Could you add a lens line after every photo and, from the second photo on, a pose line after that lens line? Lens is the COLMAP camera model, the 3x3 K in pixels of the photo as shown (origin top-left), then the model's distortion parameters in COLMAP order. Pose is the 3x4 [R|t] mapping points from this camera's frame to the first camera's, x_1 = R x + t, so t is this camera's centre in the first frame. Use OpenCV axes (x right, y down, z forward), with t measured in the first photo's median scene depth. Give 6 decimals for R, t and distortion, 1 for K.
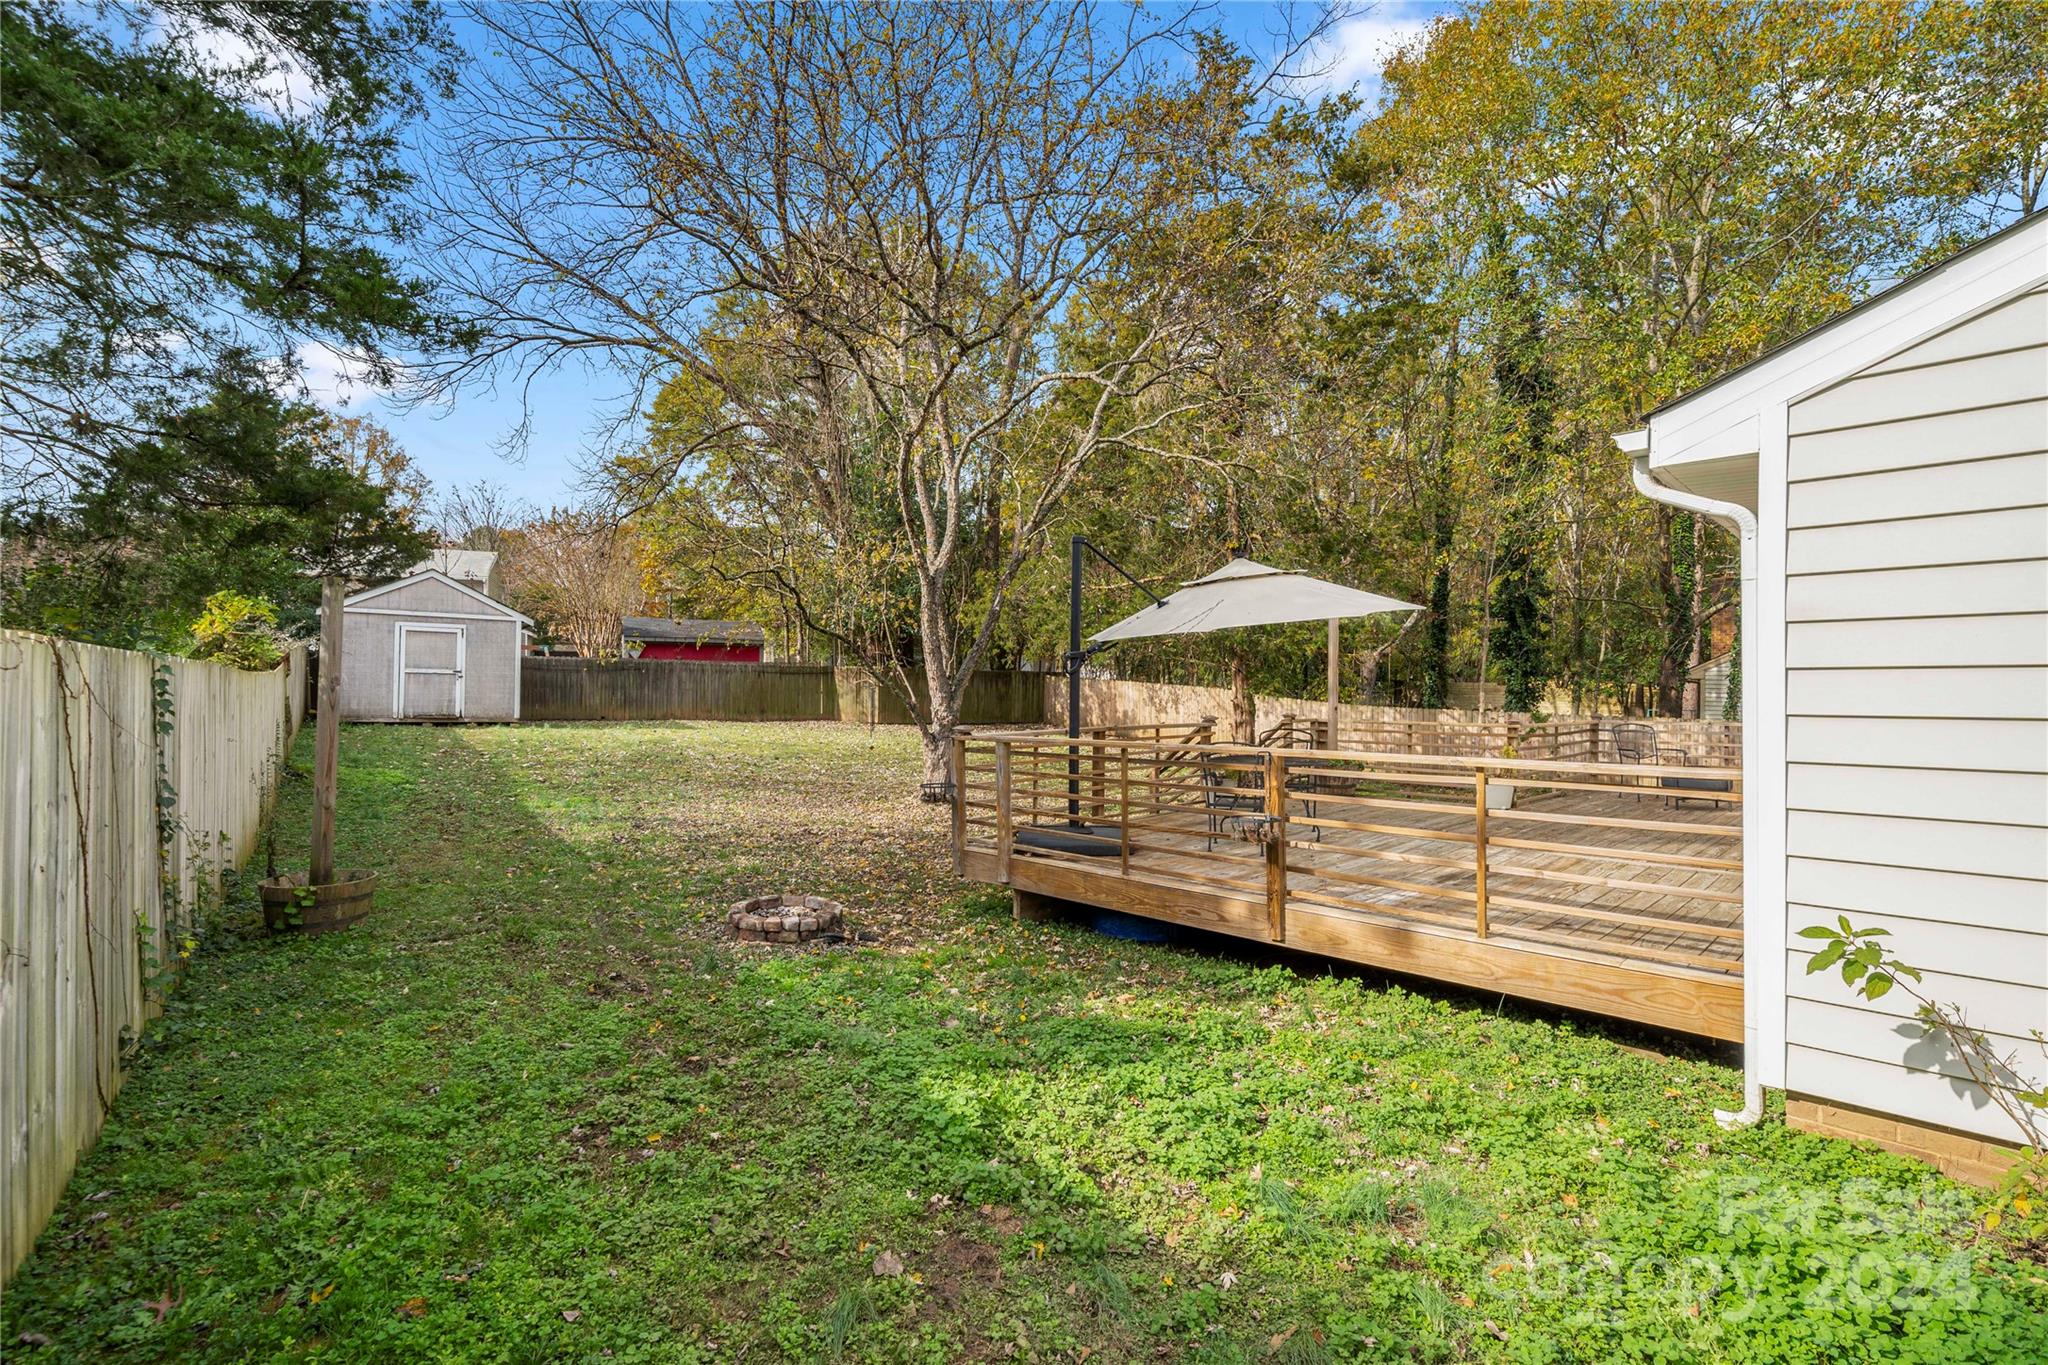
lens RADIAL K [[931.7, 0, 1029.0], [0, 931.7, 694.5], [0, 0, 1]] dist [0.004322, -0.000682]
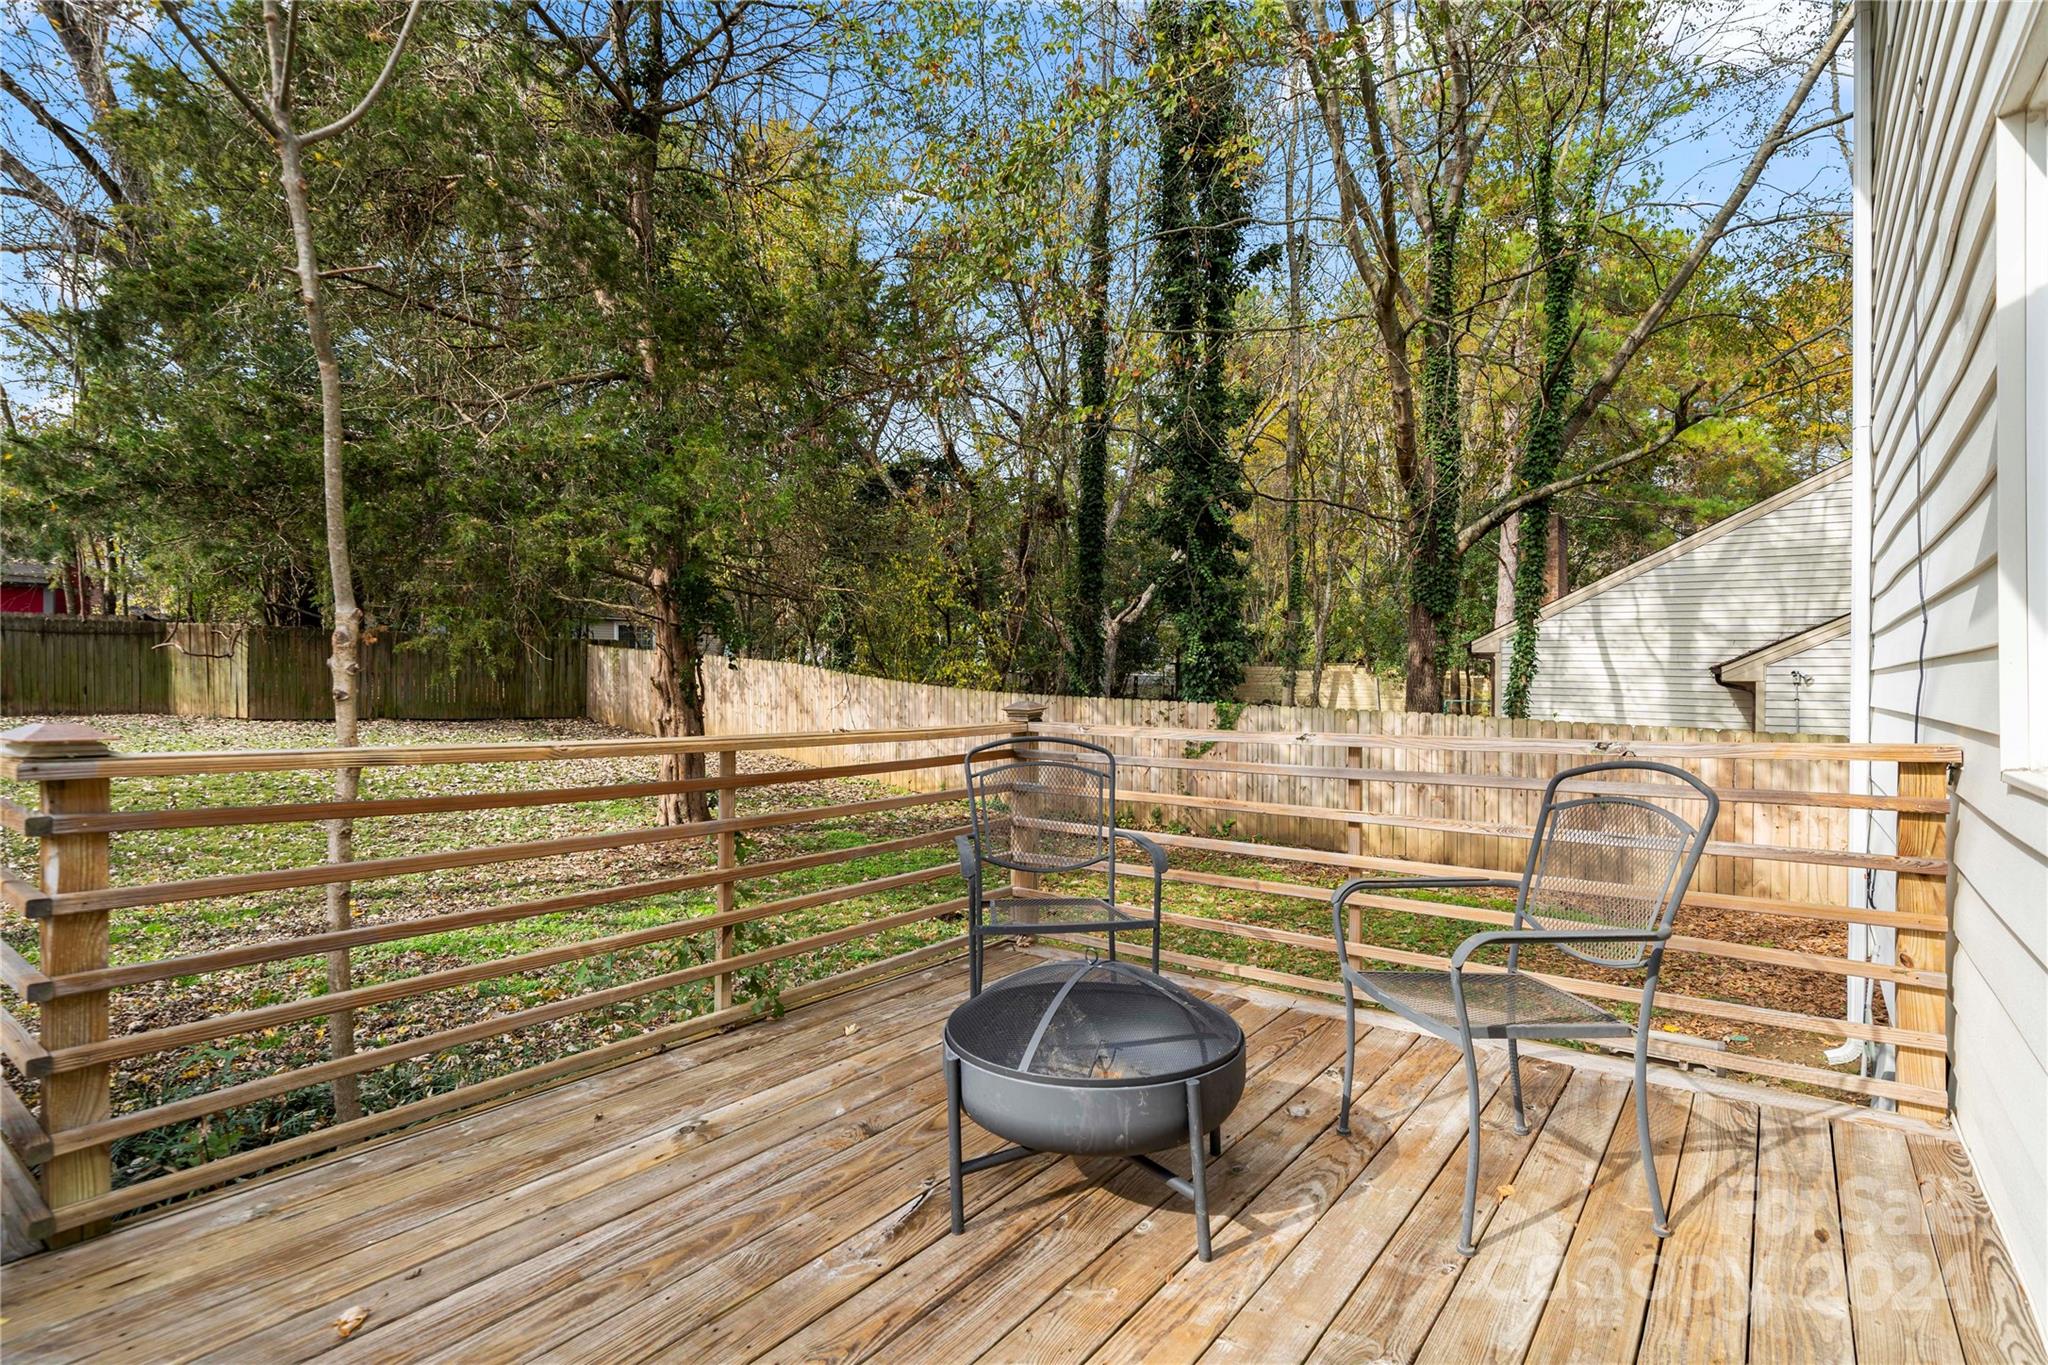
lens RADIAL K [[1001.7, 0, 1032.9], [0, 1001.7, 678.3], [0, 0, 1]] dist [-0.000882, 0.000329]
pose [[0.990019, 0.006563, 0.140783, 0.328843], [-0.005781, 0.999966, -0.005963, 0.008305], [-0.140817, 0.005090, 0.990023, 0.383845]]
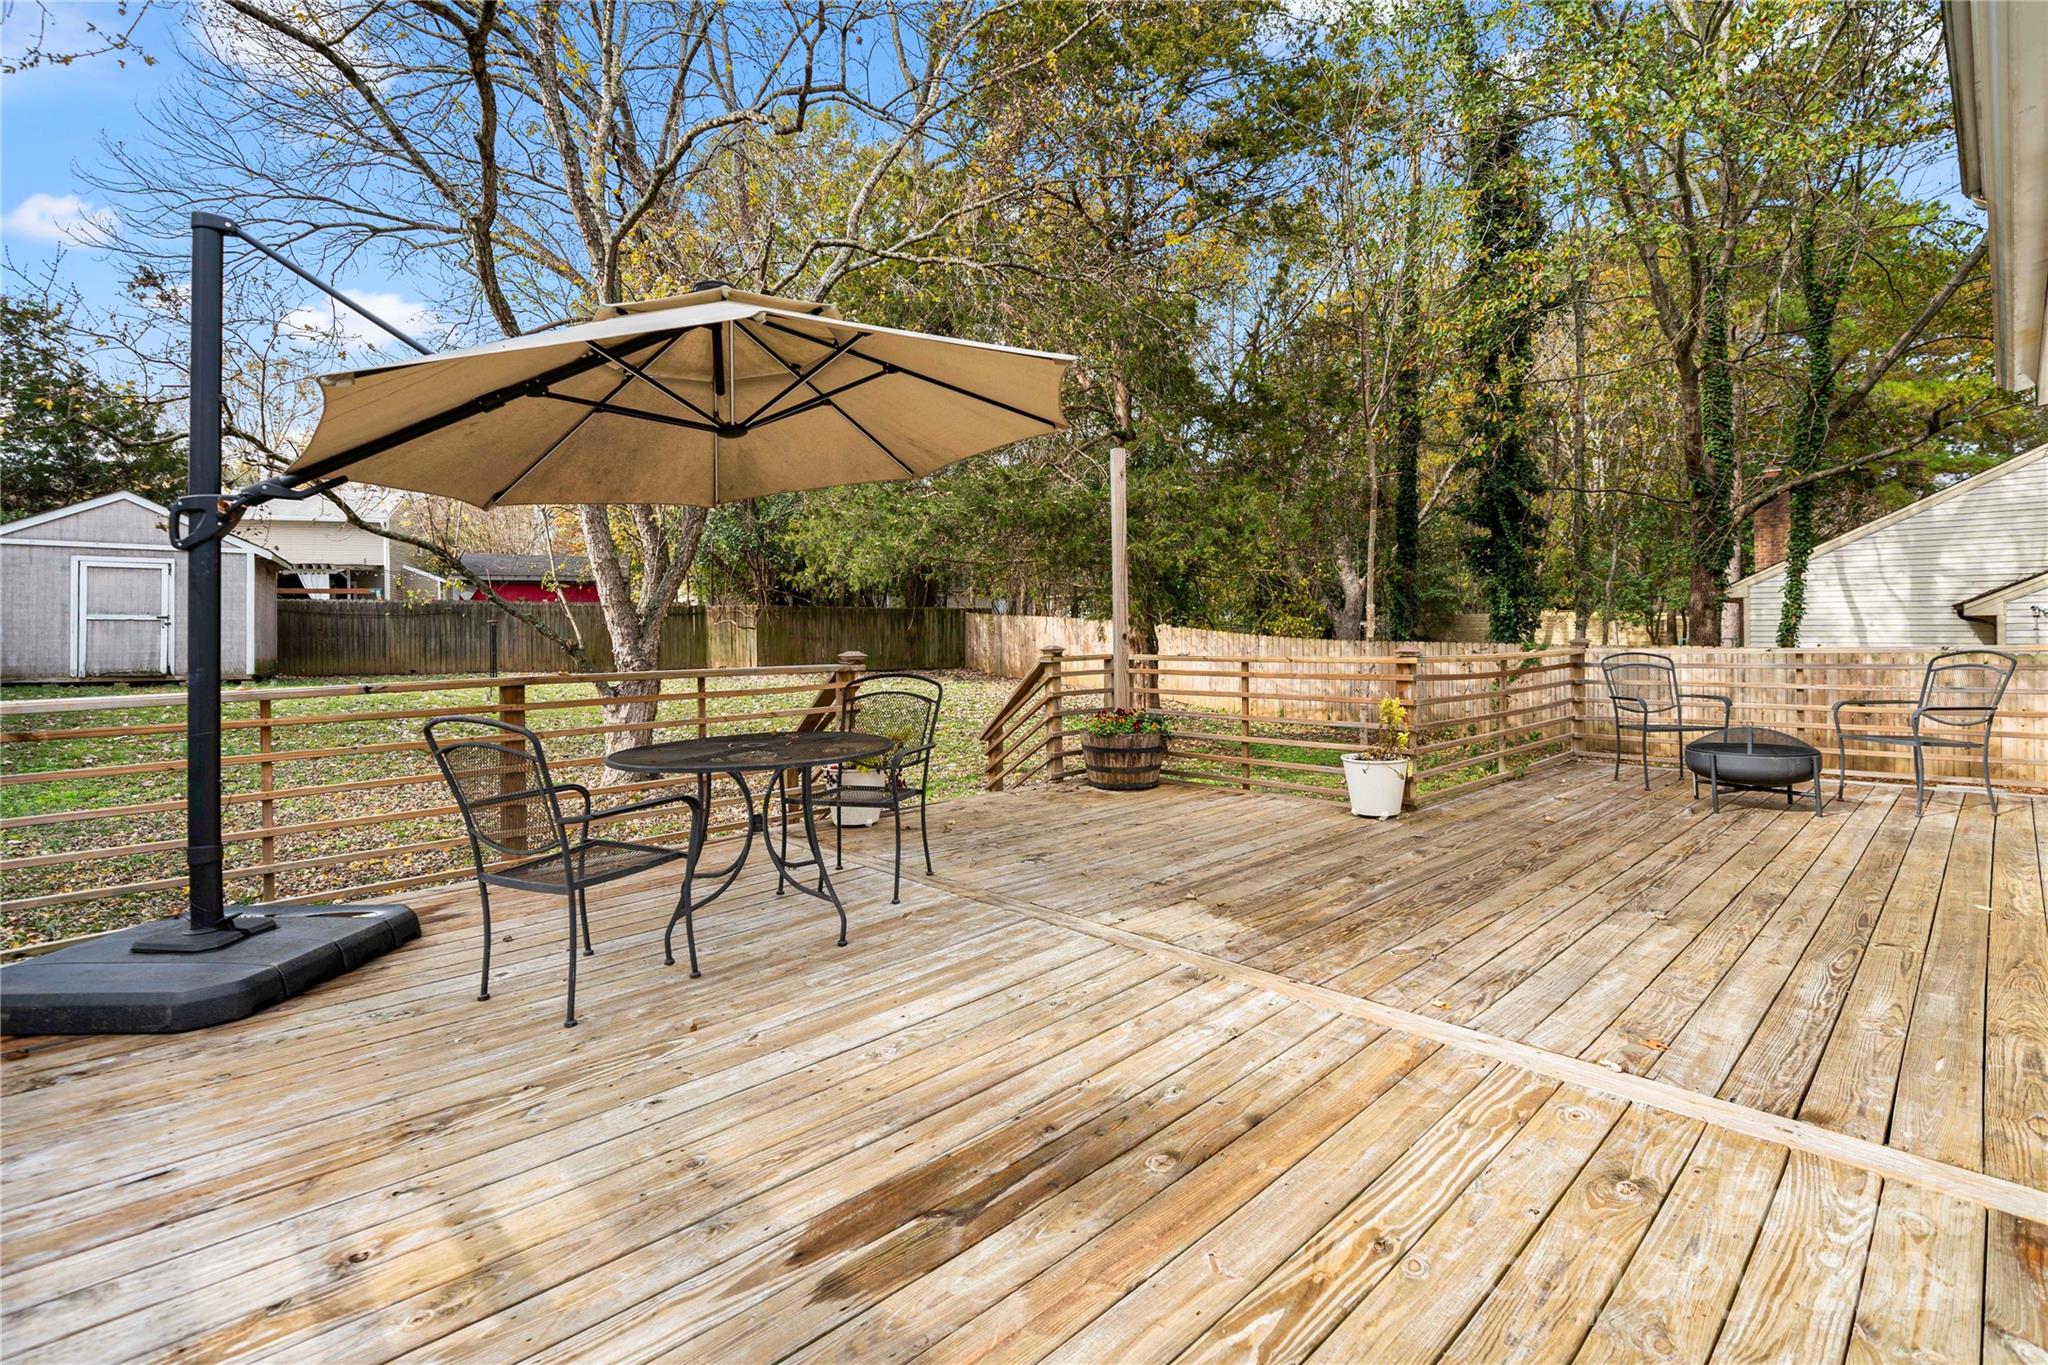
lens RADIAL K [[931.7, 0, 1033.2], [0, 931.7, 632.8], [0, 0, 1]] dist [0.004322, -0.000682]
pose [[0.999536, -0.019184, -0.023649, 0.146306], [0.019038, 0.999798, -0.006400, 0.007863], [0.023767, 0.005946, 0.999700, 0.209438]]
